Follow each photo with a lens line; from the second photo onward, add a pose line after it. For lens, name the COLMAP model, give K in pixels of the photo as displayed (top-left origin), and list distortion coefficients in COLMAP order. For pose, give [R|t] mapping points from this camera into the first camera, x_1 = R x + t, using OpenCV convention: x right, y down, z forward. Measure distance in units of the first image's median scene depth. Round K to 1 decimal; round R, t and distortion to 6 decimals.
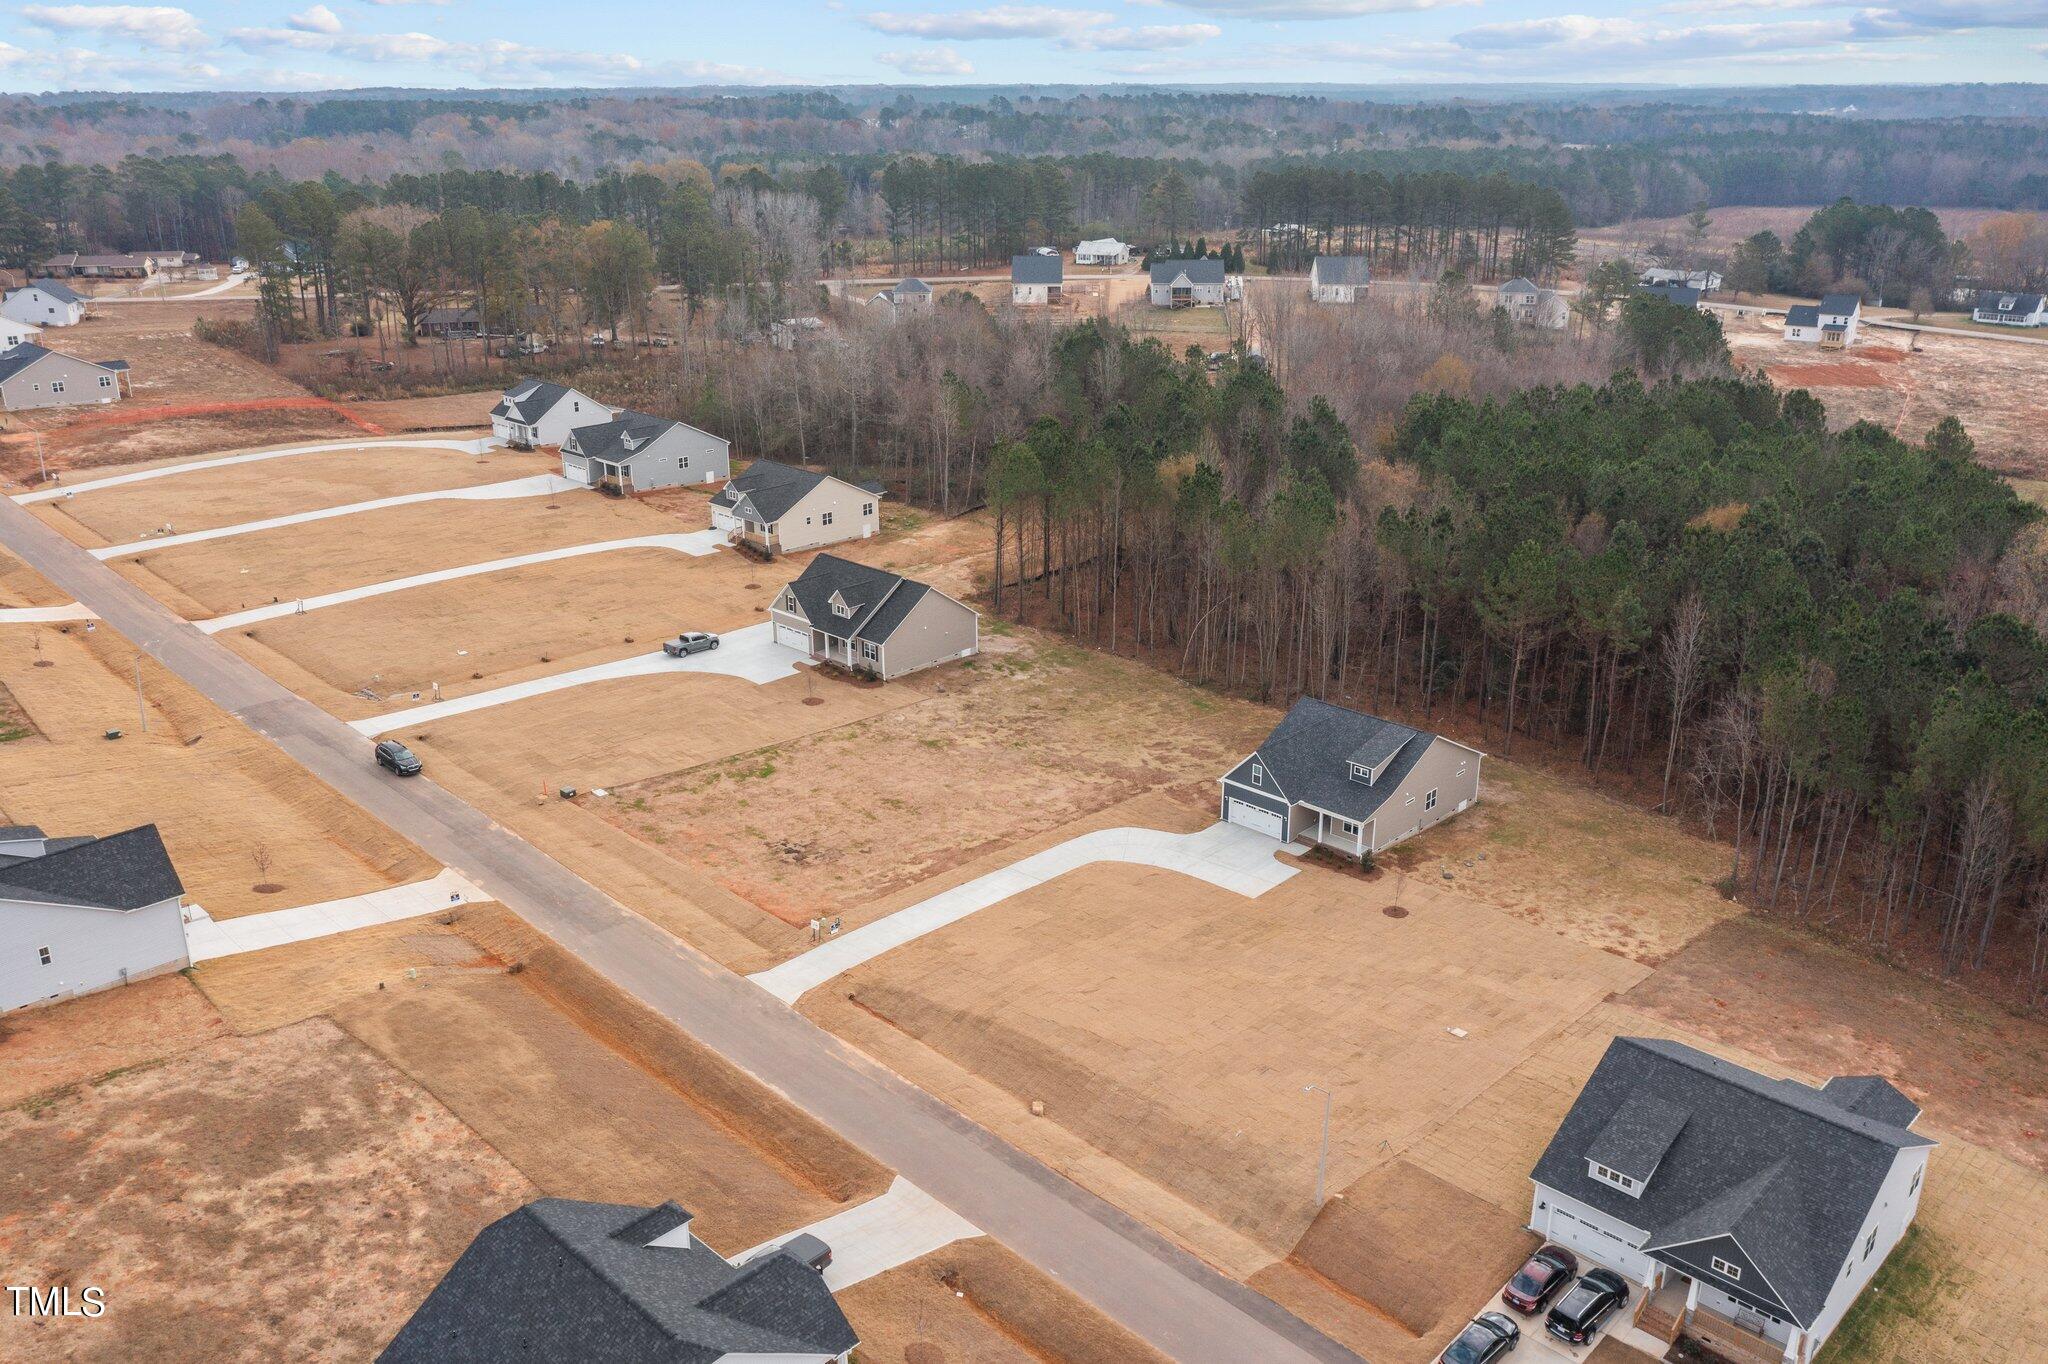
lens RADIAL K [[1622.8, 0, 1005.9], [0, 1622.8, 674.0], [0, 0, 1]] dist [-0.017231, 0.000046]
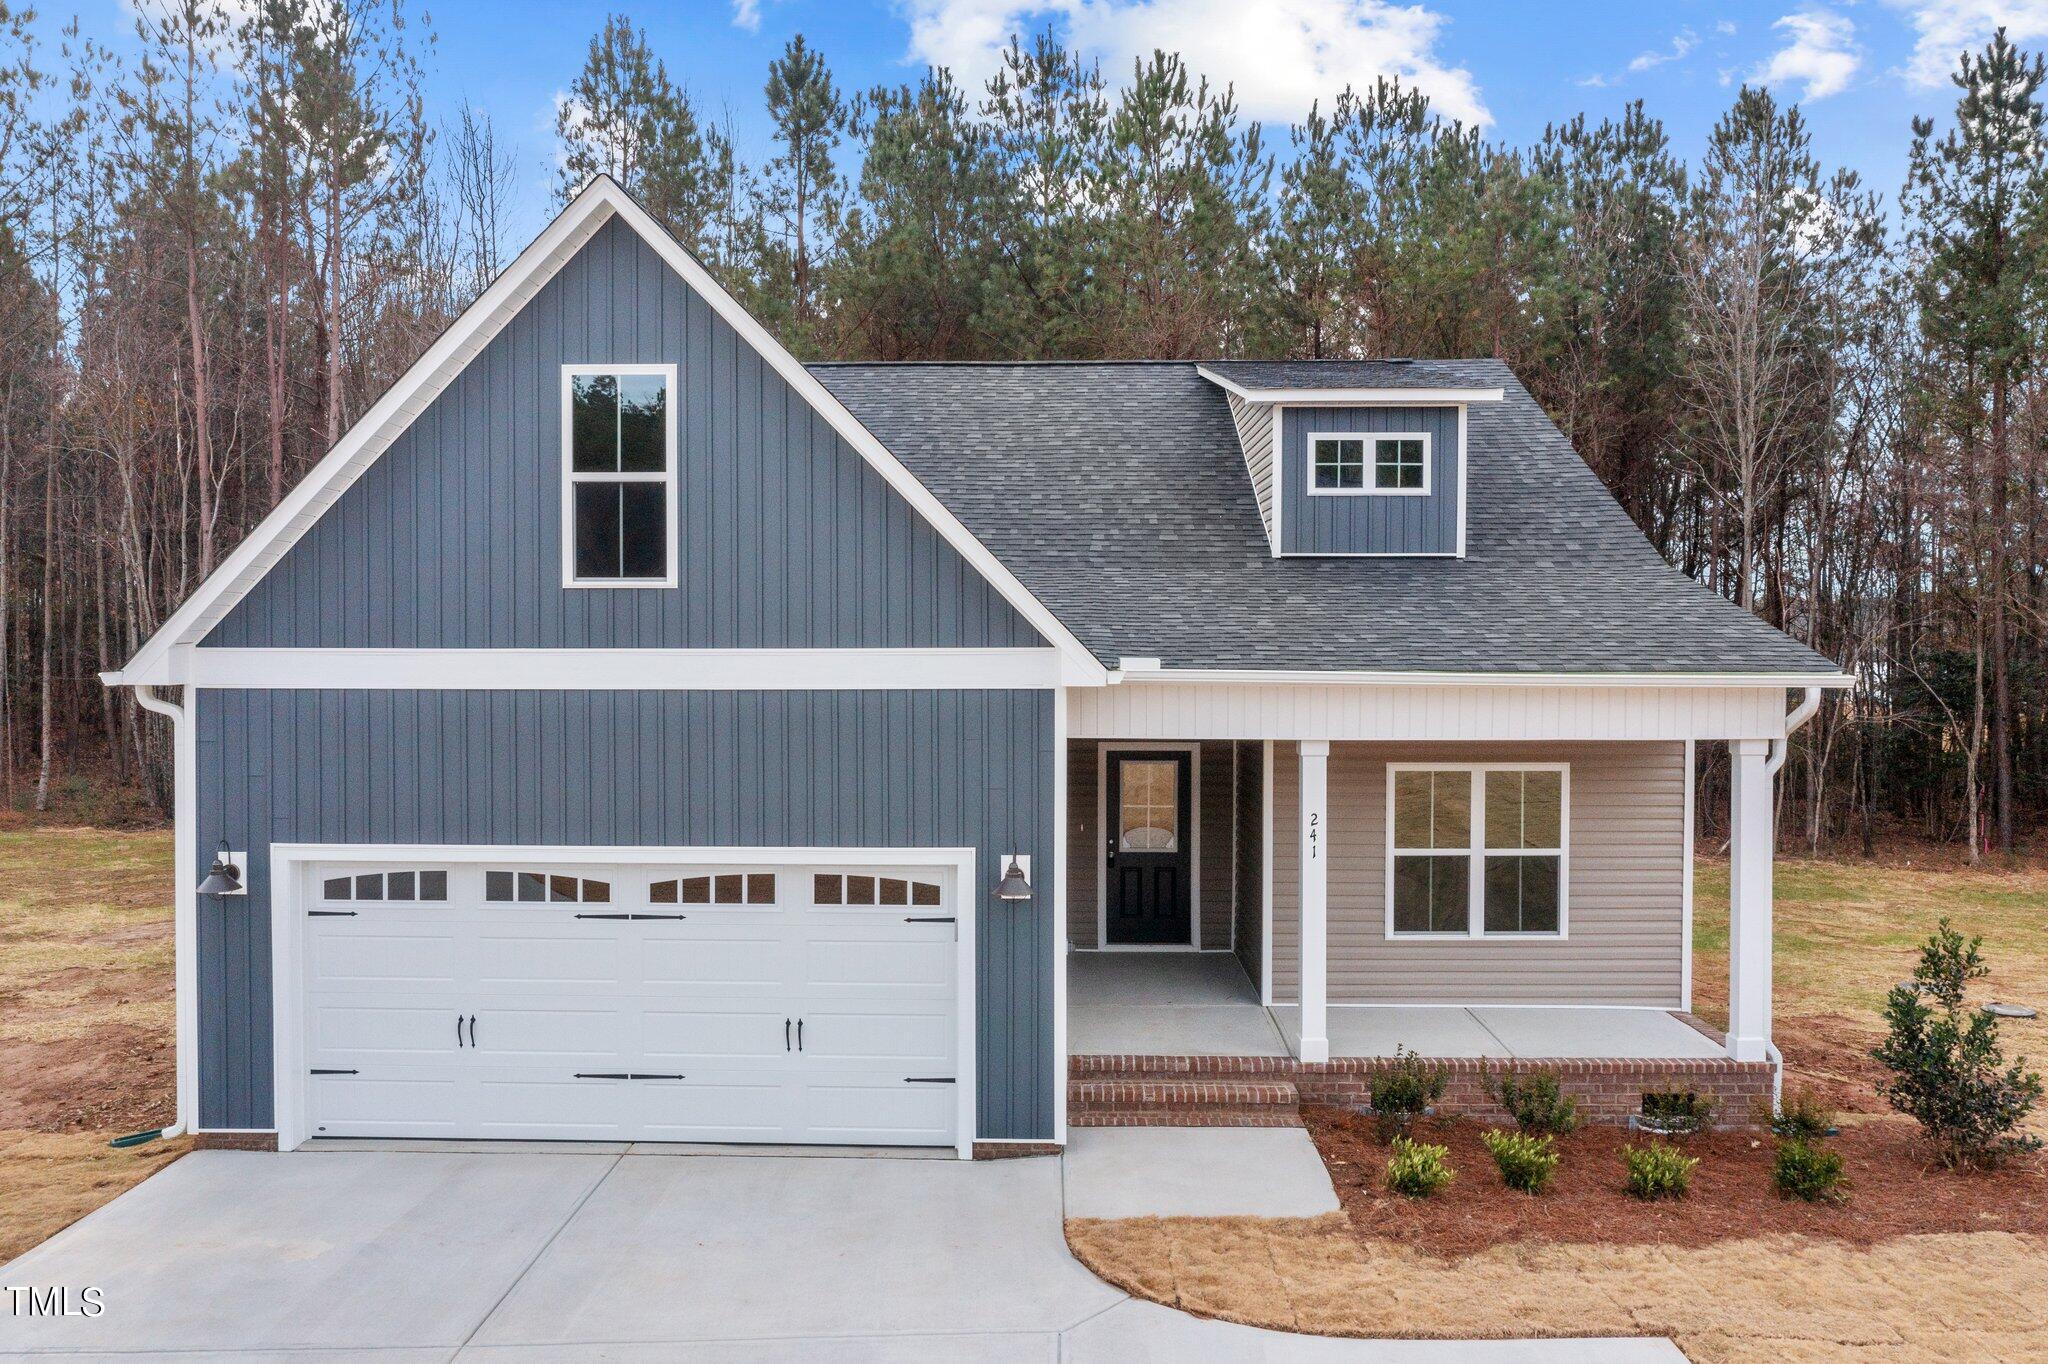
lens RADIAL K [[1626.7, 0, 1015.3], [0, 1626.7, 674.0], [0, 0, 1]] dist [-0.012829, -0.011590]
pose [[0.730613, -0.007672, 0.682749, 0.100787], [0.227828, 0.945369, -0.233177, 0.092789], [-0.643661, 0.325912, 0.692446, 0.864446]]
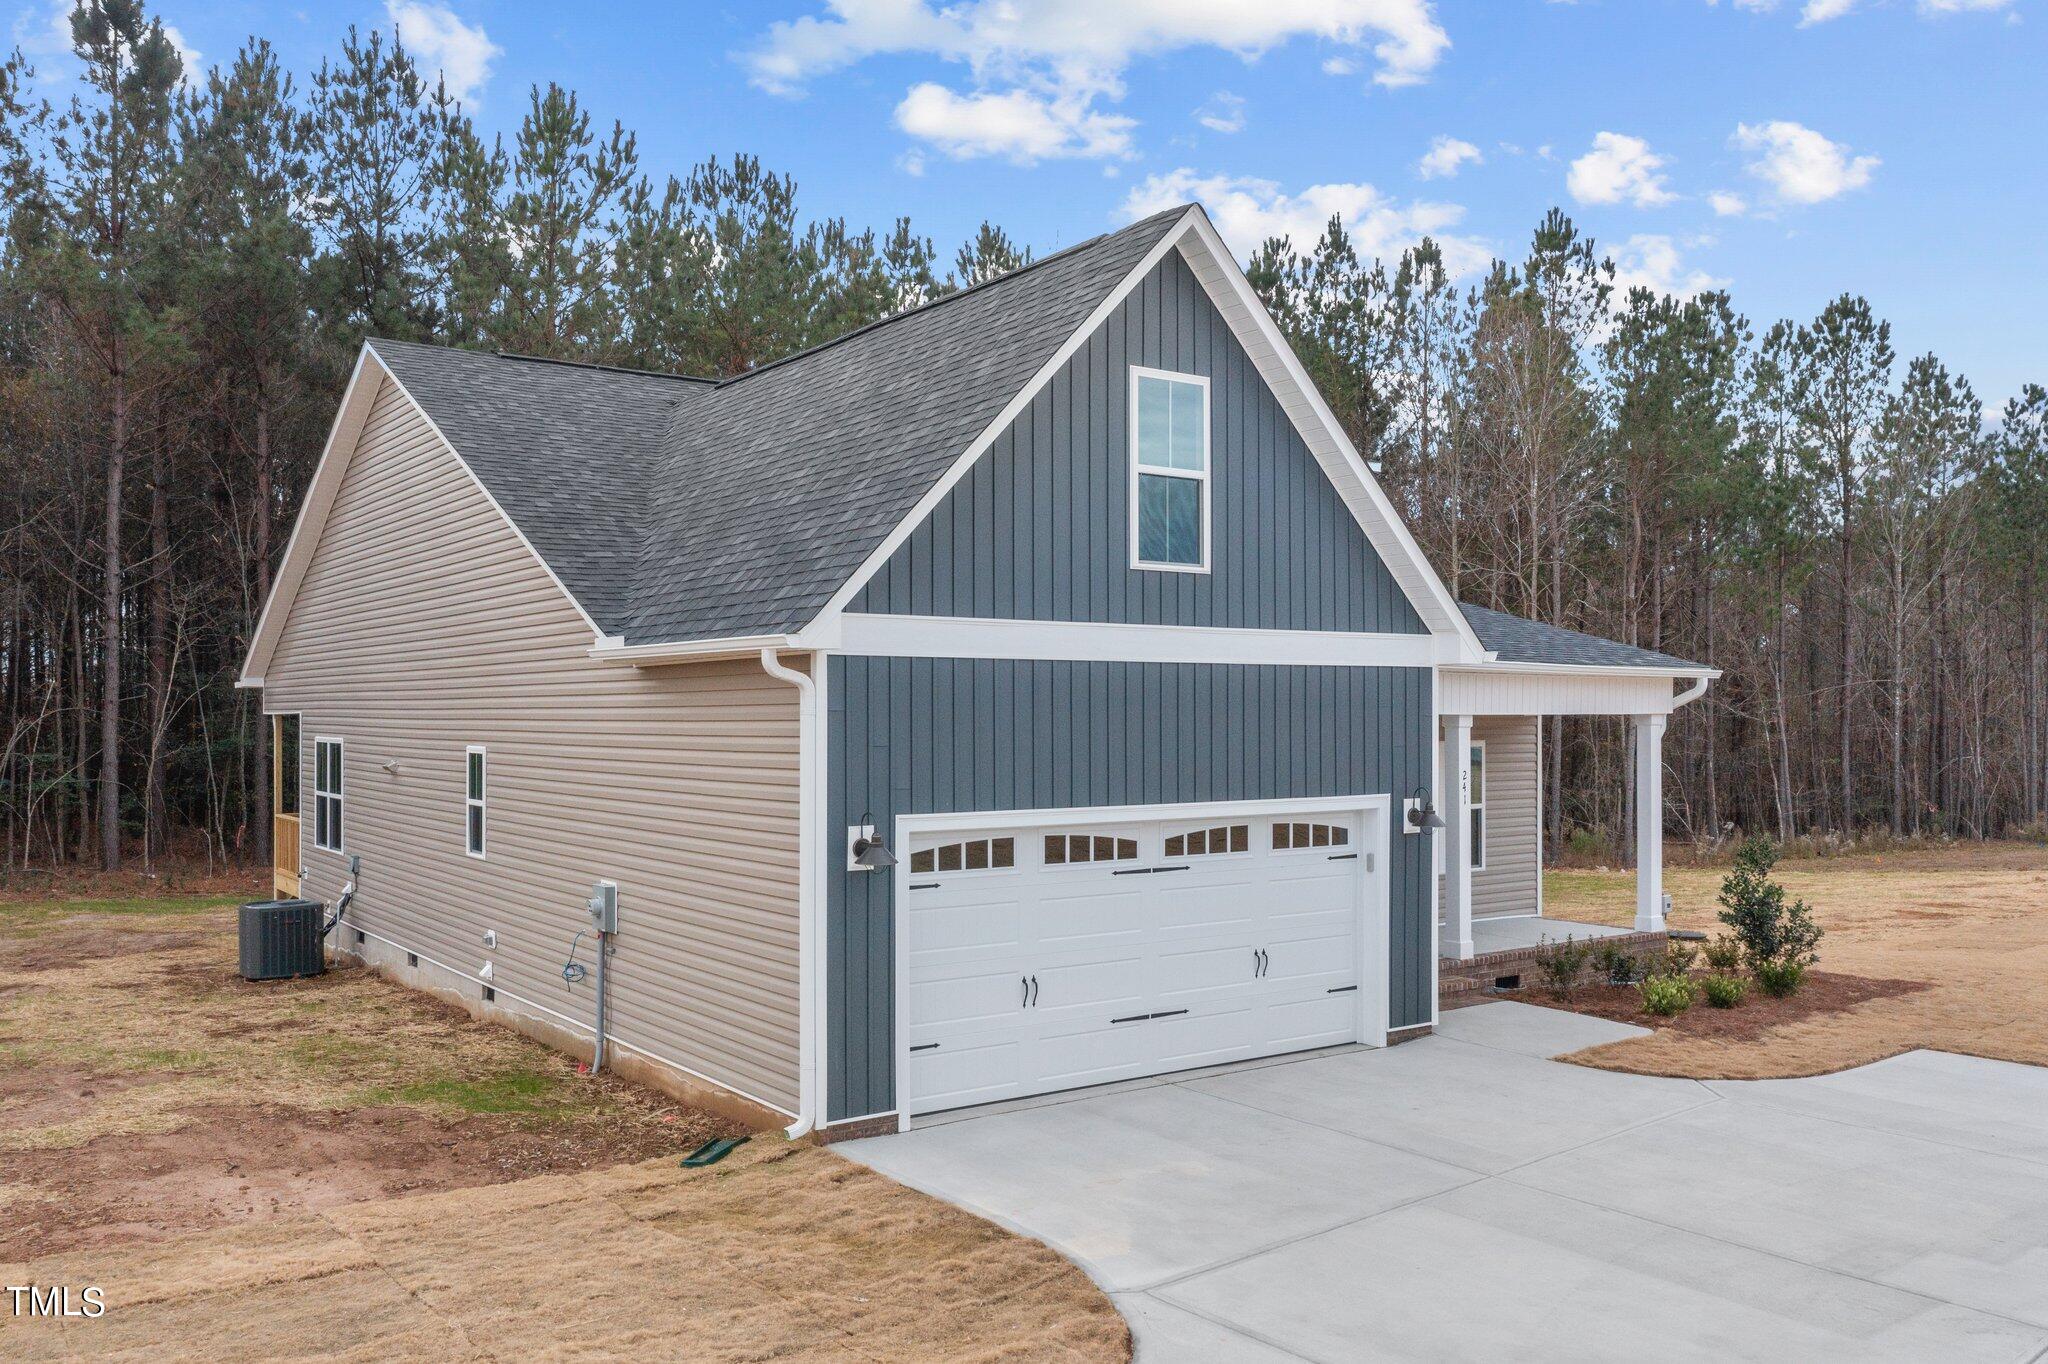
lens RADIAL K [[1639.2, 0, 1031.5], [0, 1639.2, 711.0], [0, 0, 1]] dist [-0.011782, 0.003998]
pose [[0.162388, 0.008077, 0.986694, 0.046793], [0.335802, 0.939826, -0.062958, 0.074468], [-0.927829, 0.341557, 0.149904, 0.932917]]
